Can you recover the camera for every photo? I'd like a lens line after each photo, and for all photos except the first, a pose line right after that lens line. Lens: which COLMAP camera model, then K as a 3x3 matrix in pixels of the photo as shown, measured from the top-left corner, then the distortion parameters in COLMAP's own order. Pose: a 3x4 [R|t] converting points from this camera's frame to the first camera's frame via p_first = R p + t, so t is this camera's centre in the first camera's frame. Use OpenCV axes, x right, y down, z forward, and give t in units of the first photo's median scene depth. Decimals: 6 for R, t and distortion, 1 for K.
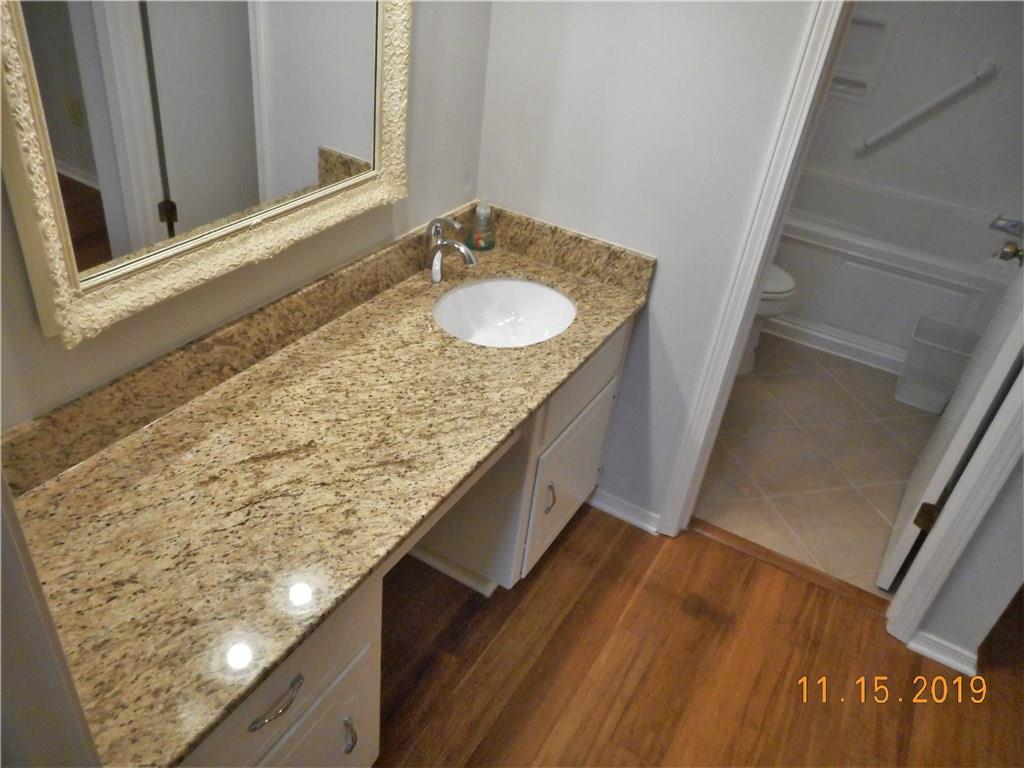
lens RADIAL K [[771.9, 0, 509.1], [0, 771.9, 387.3], [0, 0, 1]] dist [0.009901, -0.007173]
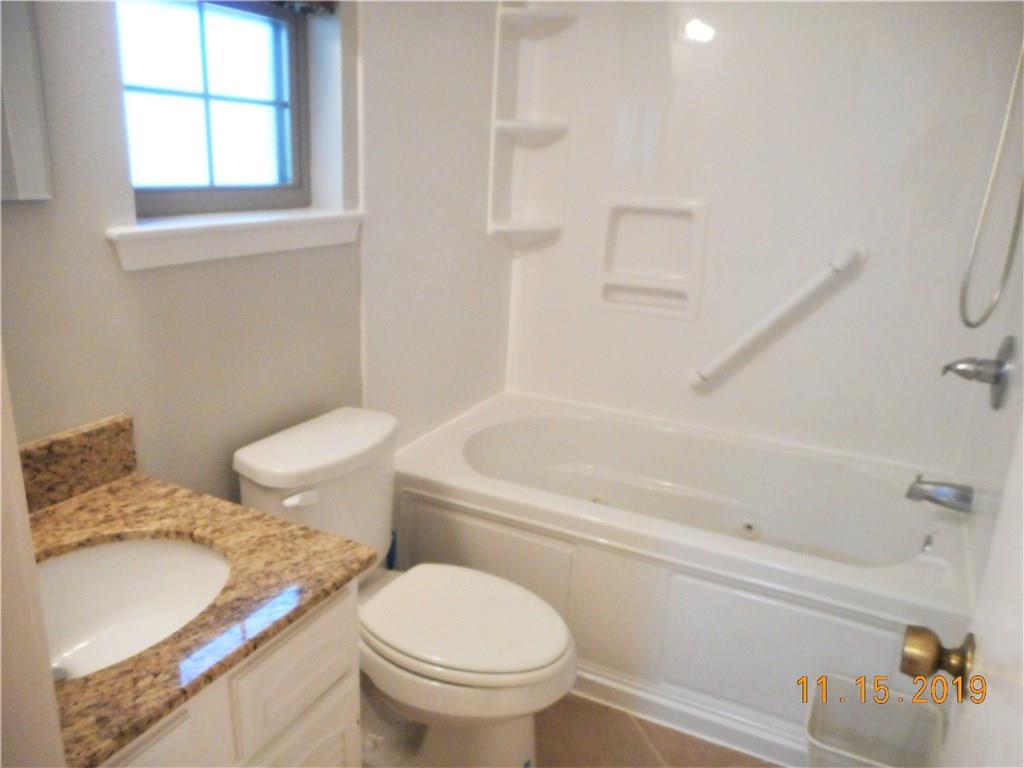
lens RADIAL K [[771.9, 0, 509.4], [0, 771.9, 382.3], [0, 0, 1]] dist [0.009901, -0.007173]
pose [[0.996851, -0.068951, 0.039169, 0.297767], [0.077502, 0.951690, -0.297118, -0.137406], [-0.016790, 0.299218, 0.954037, 0.409894]]
